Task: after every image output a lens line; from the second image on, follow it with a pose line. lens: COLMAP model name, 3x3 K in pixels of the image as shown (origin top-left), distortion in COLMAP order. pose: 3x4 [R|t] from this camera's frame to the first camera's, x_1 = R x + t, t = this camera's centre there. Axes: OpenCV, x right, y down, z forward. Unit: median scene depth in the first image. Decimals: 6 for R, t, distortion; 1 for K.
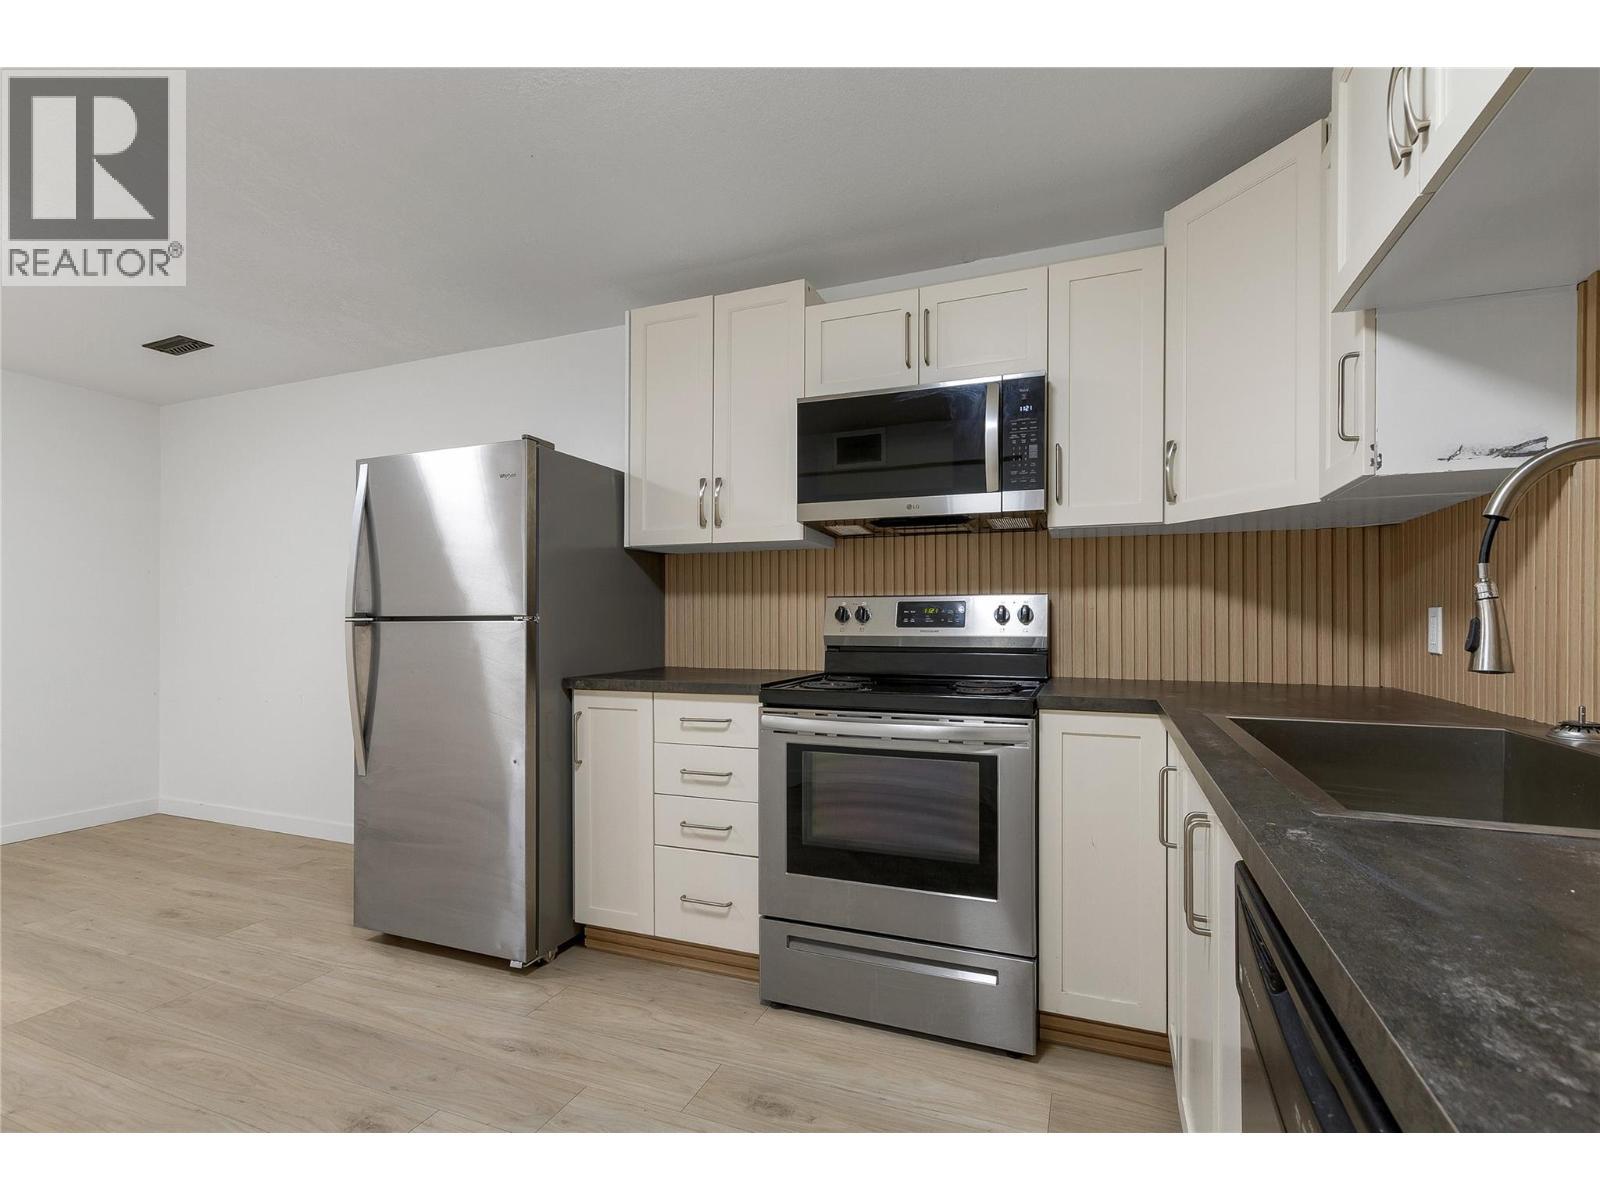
lens RADIAL K [[743.9, 0, 803.8], [0, 743.9, 621.5], [0, 0, 1]] dist [0.000597, 0.000243]
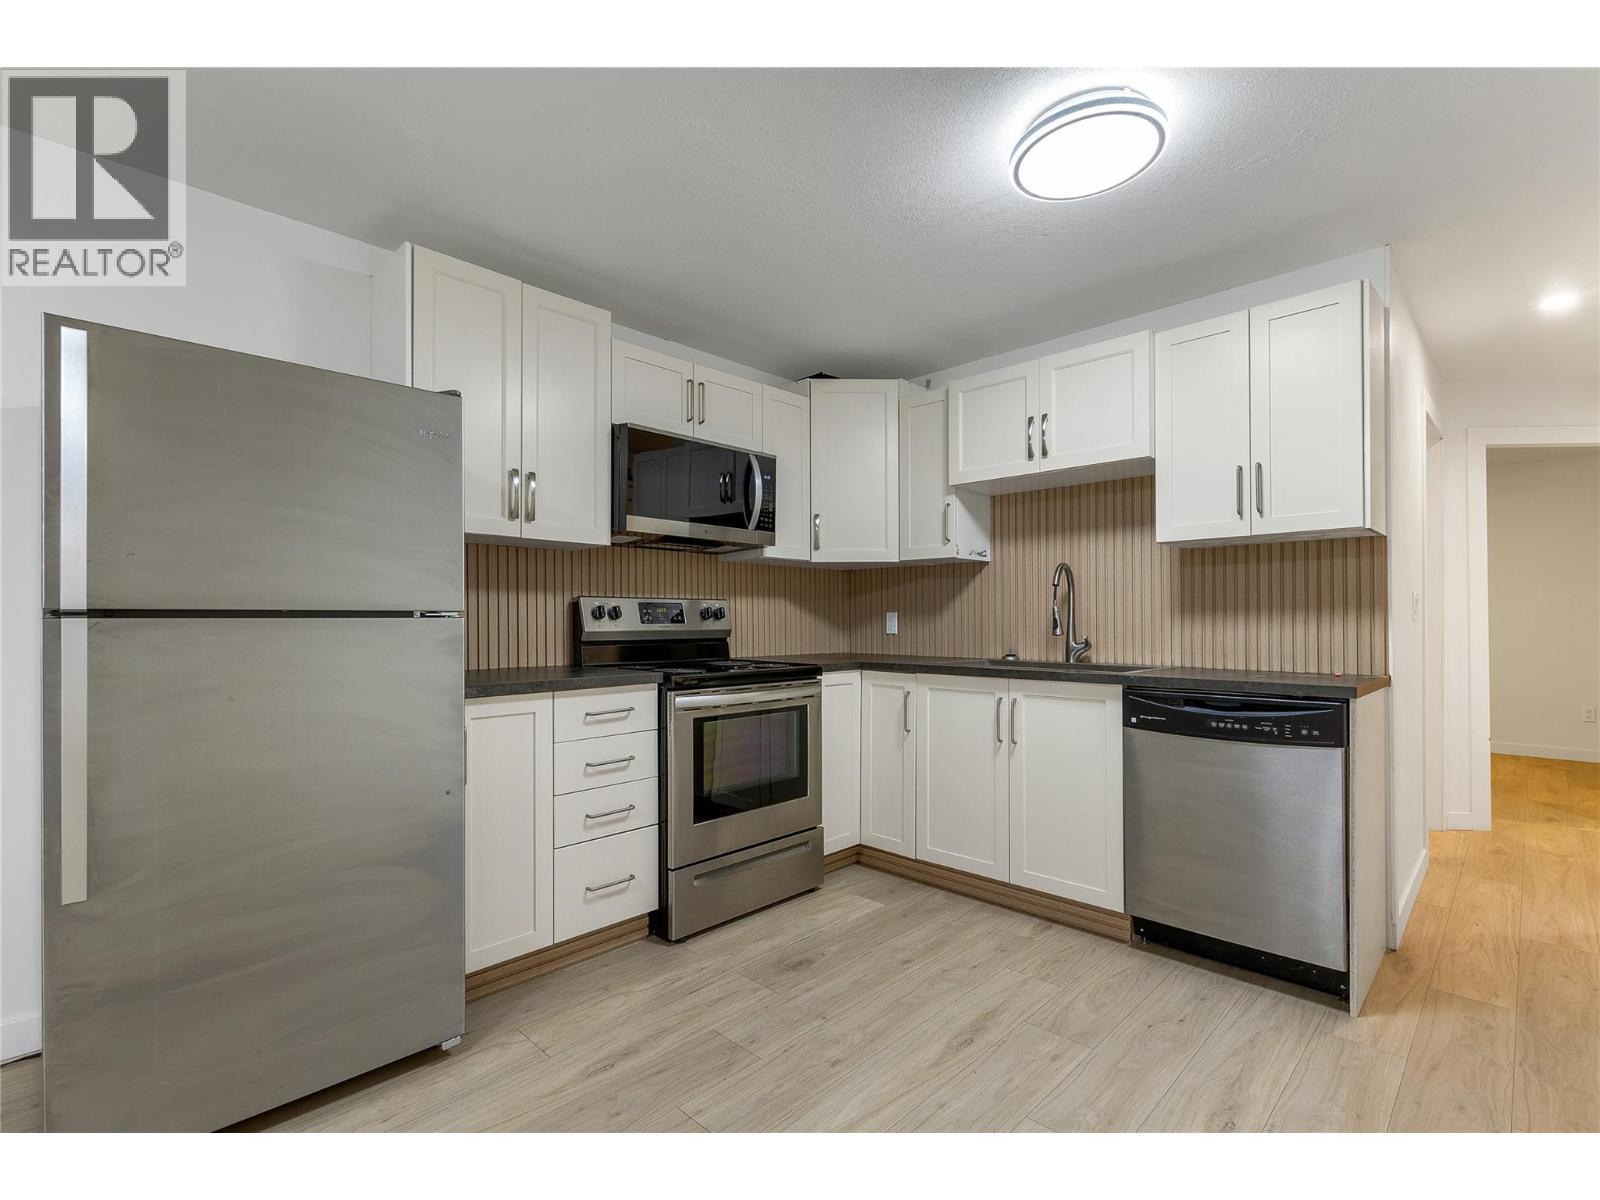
lens RADIAL K [[743.9, 0, 798.4], [0, 743.9, 612.5], [0, 0, 1]] dist [0.000597, 0.000243]
pose [[0.383158, 0.008885, 0.923640, -1.007147], [0.000517, 0.999952, -0.009833, 0.001981], [-0.923683, 0.004245, 0.383134, 0.345958]]
